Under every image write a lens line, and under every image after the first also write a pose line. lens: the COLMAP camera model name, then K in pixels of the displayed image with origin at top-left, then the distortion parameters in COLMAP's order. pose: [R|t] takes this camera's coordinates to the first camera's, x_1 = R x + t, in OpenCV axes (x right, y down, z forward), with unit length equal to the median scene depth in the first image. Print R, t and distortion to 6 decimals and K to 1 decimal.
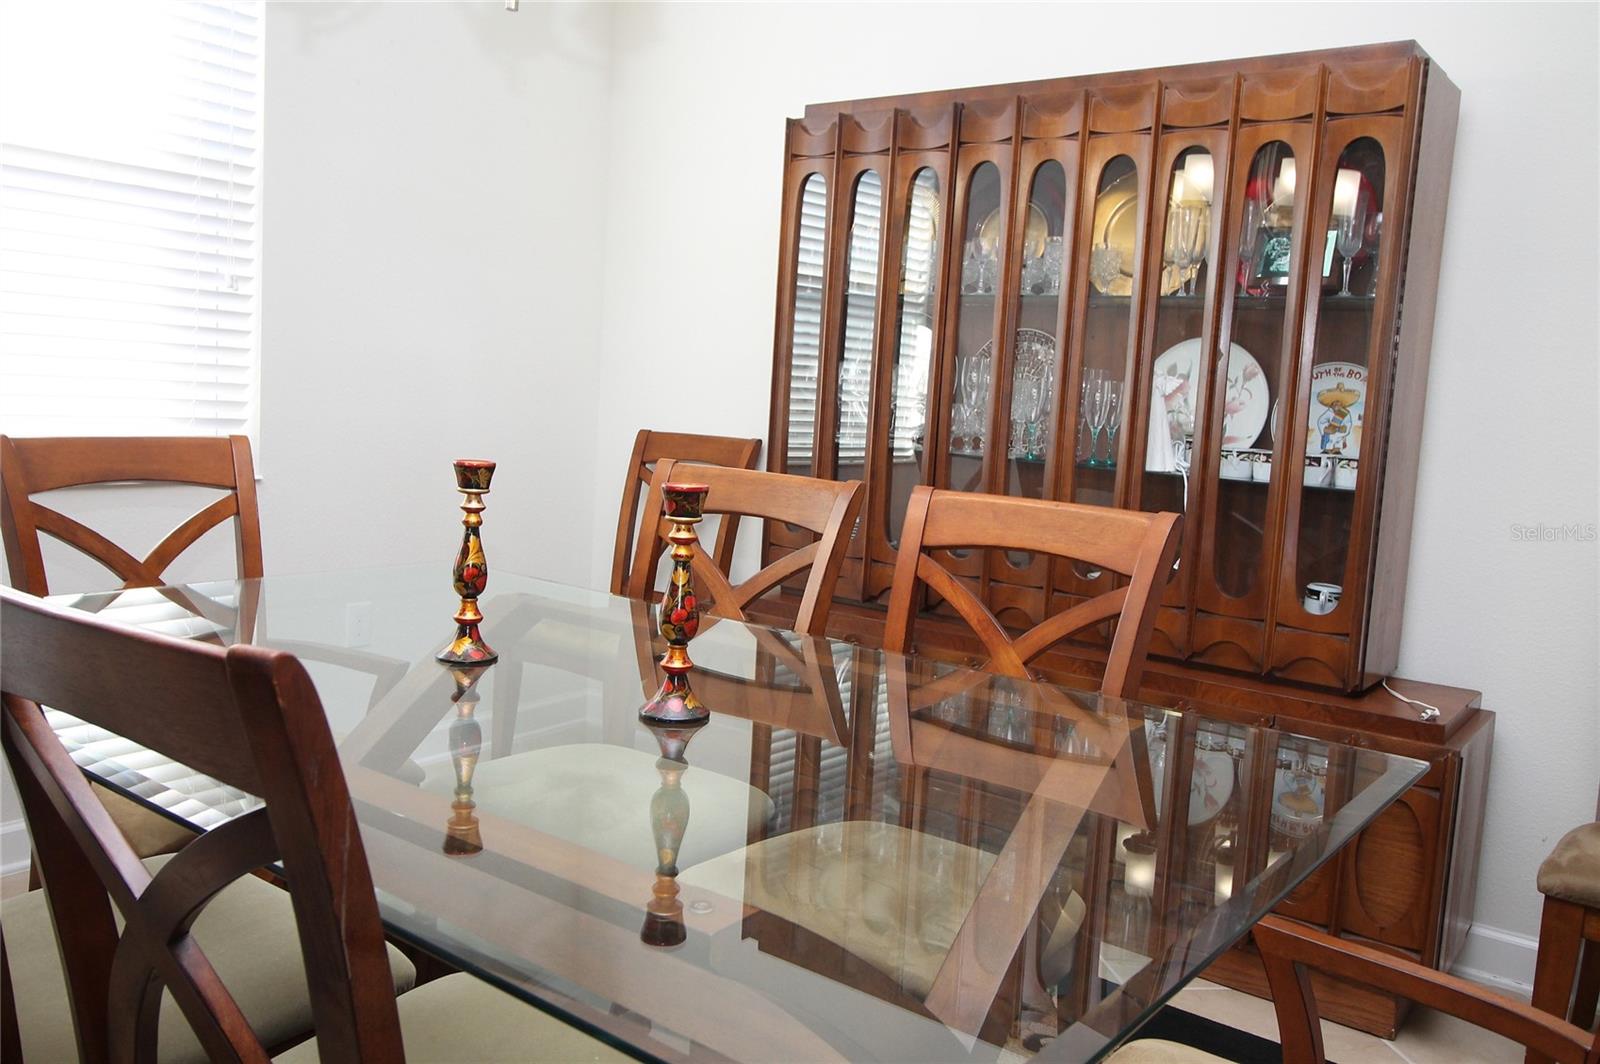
lens RADIAL K [[1274.0, 0, 800.2], [0, 1274.0, 523.2], [0, 0, 1]] dist [0.006438, 0.000293]
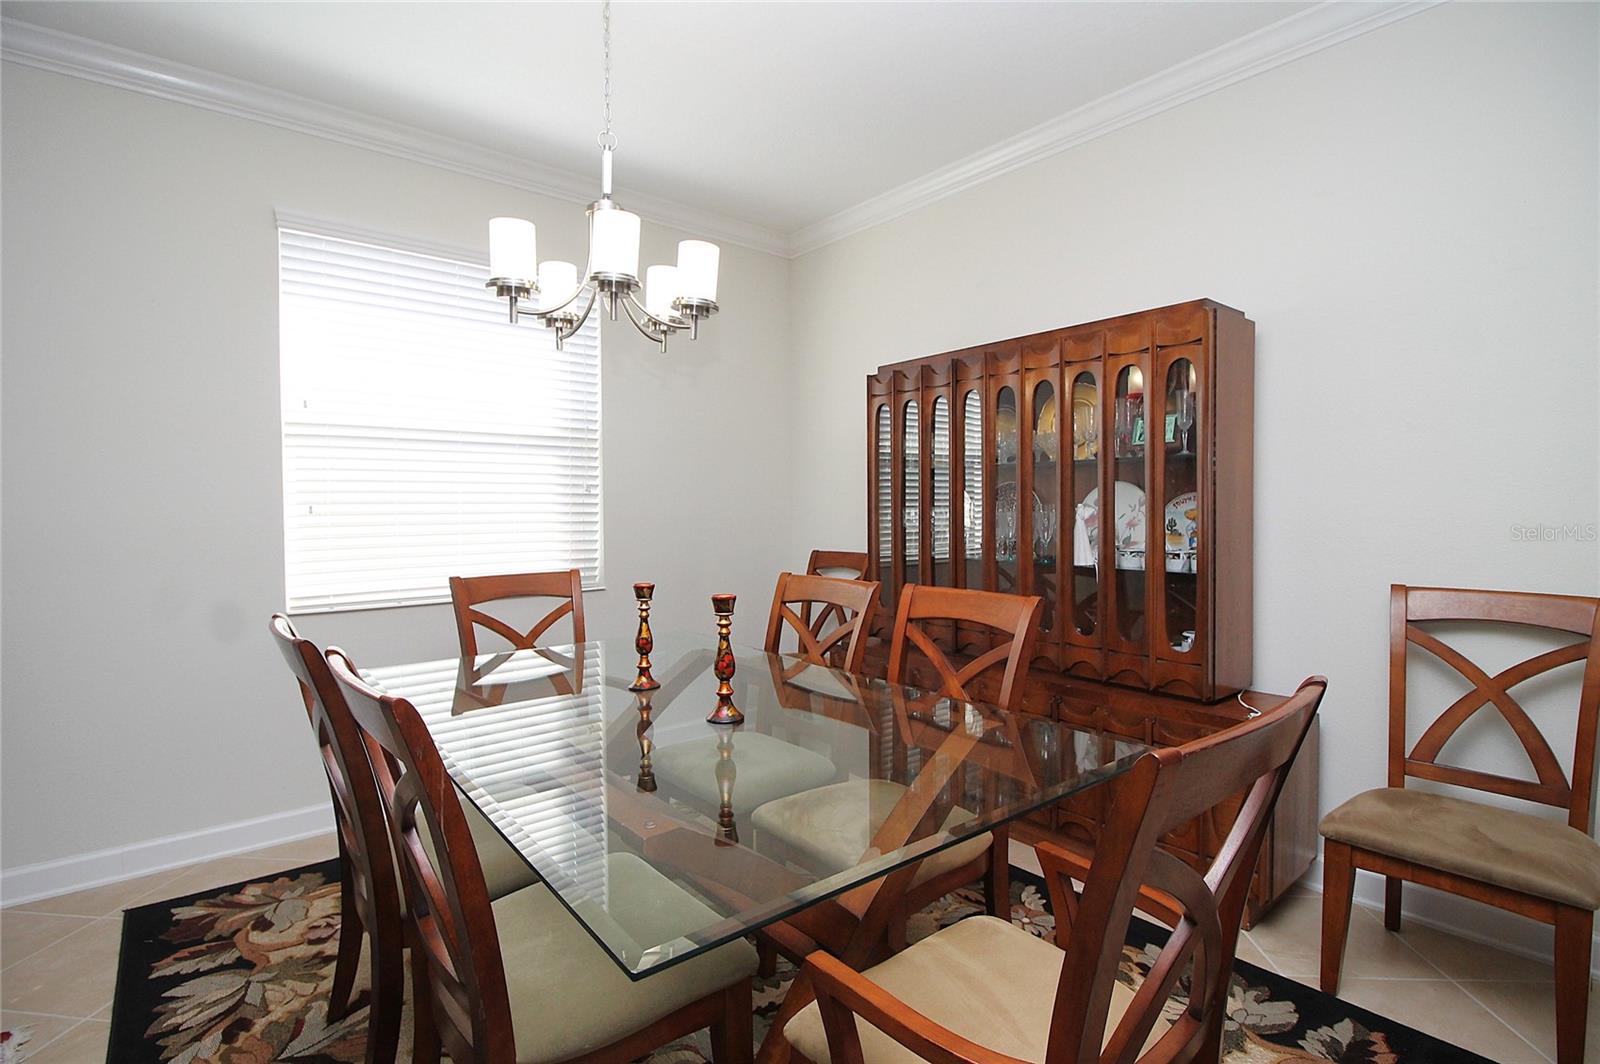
lens RADIAL K [[750.7, 0, 800.0], [0, 750.7, 532.0], [0, 0, 1]] dist [-0.015664, -0.001025]
pose [[0.968324, -0.056277, -0.243271, 0.183002], [0.036086, 0.995583, -0.086675, -0.014319], [0.247074, 0.075151, 0.966078, -0.031384]]
